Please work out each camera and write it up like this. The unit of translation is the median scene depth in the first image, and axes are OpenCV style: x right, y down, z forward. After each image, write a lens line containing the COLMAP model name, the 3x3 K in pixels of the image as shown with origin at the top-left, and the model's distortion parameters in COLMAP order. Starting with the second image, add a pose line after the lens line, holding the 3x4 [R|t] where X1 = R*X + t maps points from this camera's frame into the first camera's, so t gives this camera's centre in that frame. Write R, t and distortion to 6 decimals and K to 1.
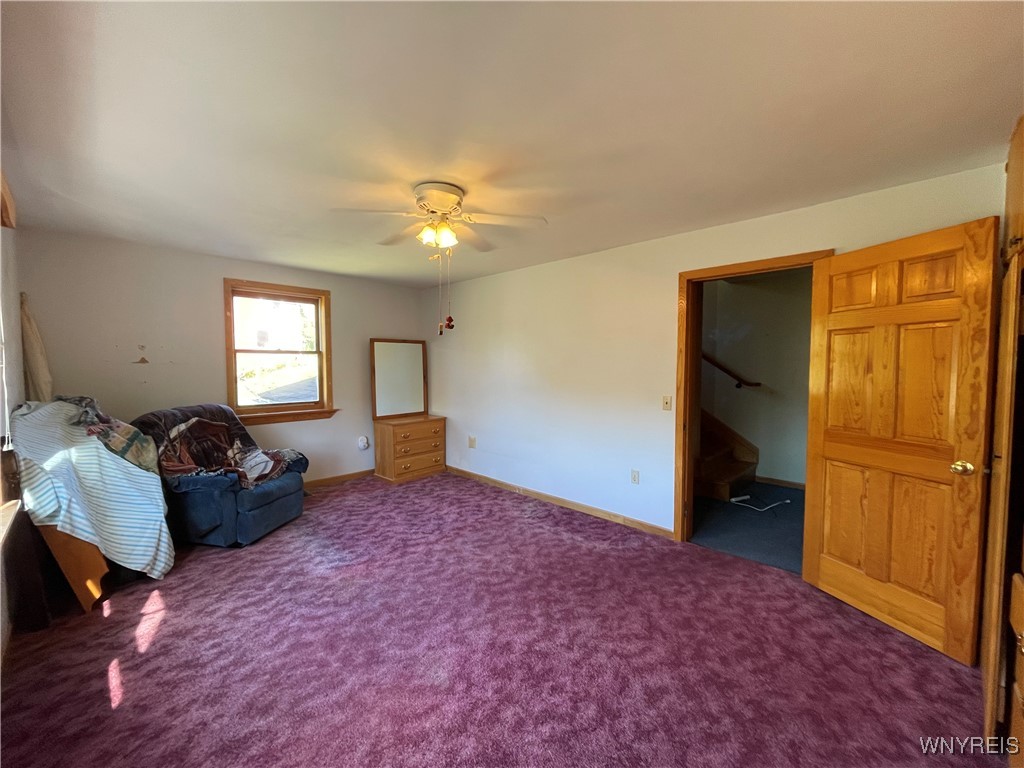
lens RADIAL K [[412.2, 0, 511.9], [0, 412.2, 389.0], [0, 0, 1]] dist [-0.007191, 0.001220]
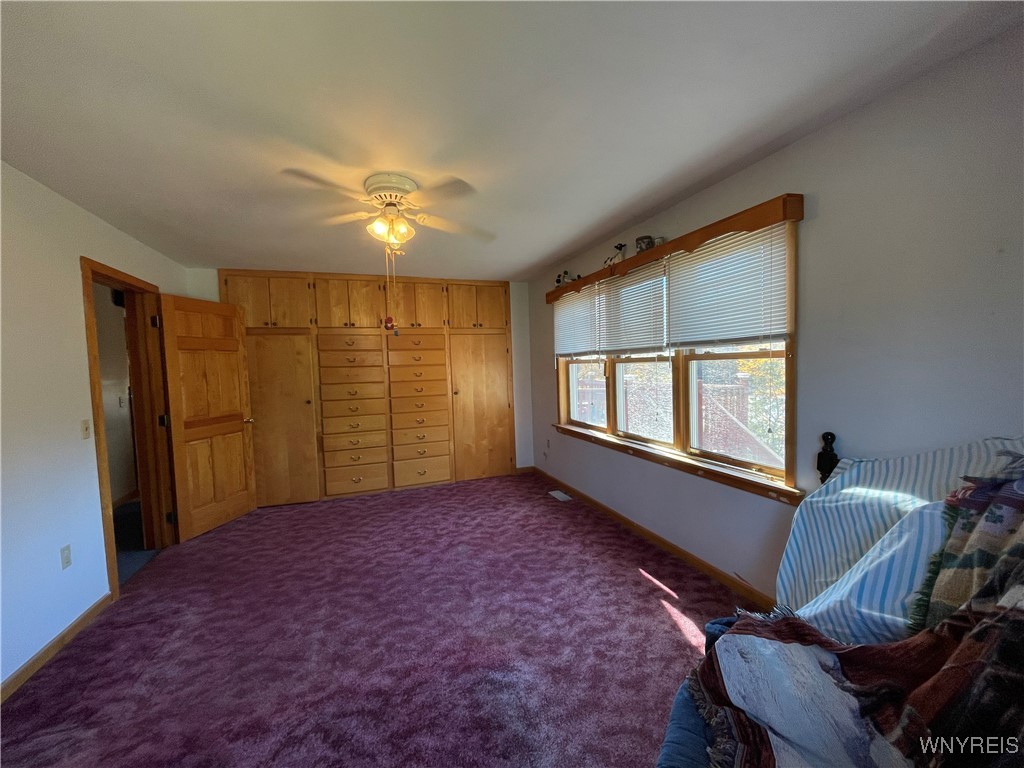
lens RADIAL K [[412.2, 0, 510.1], [0, 412.2, 386.3], [0, 0, 1]] dist [-0.007191, 0.001220]
pose [[-0.896520, 0.003836, 0.442986, -0.909837], [0.054539, 0.993311, 0.101776, -0.109629], [-0.439633, 0.115404, -0.890733, 1.920399]]
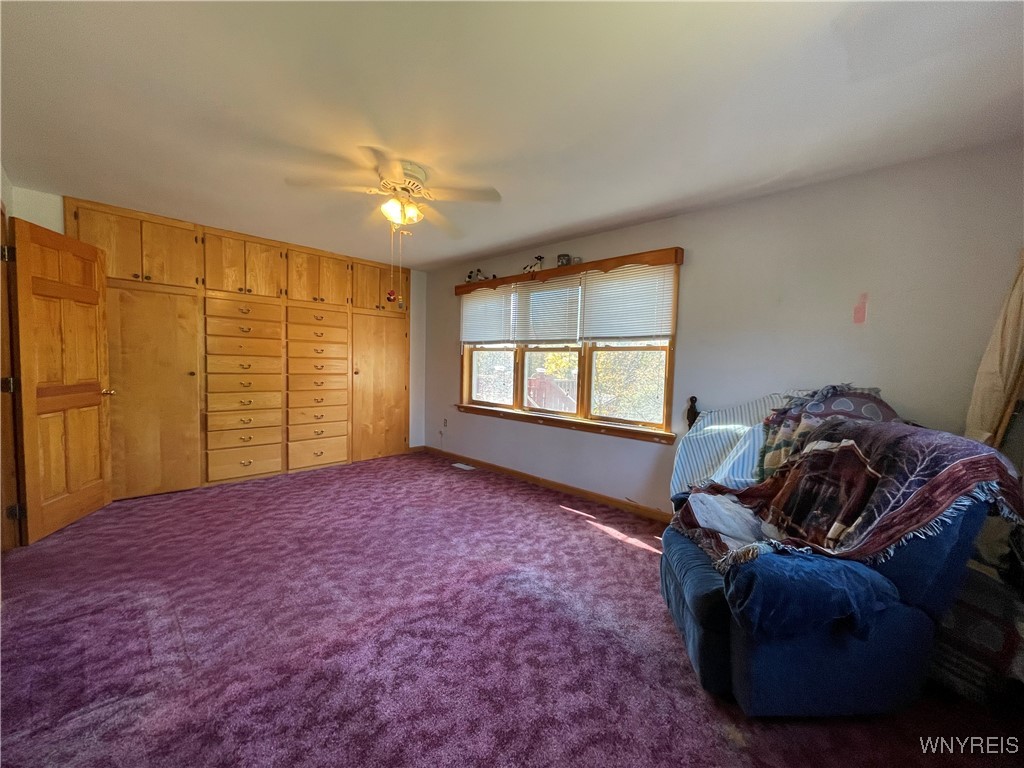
lens RADIAL K [[412.2, 0, 512.3], [0, 412.2, 386.5], [0, 0, 1]] dist [-0.007191, 0.001220]
pose [[-0.999553, -0.029870, -0.001537, -0.510271], [-0.029854, 0.993247, 0.112109, -0.065928], [-0.001822, 0.112105, -0.993695, 2.274393]]
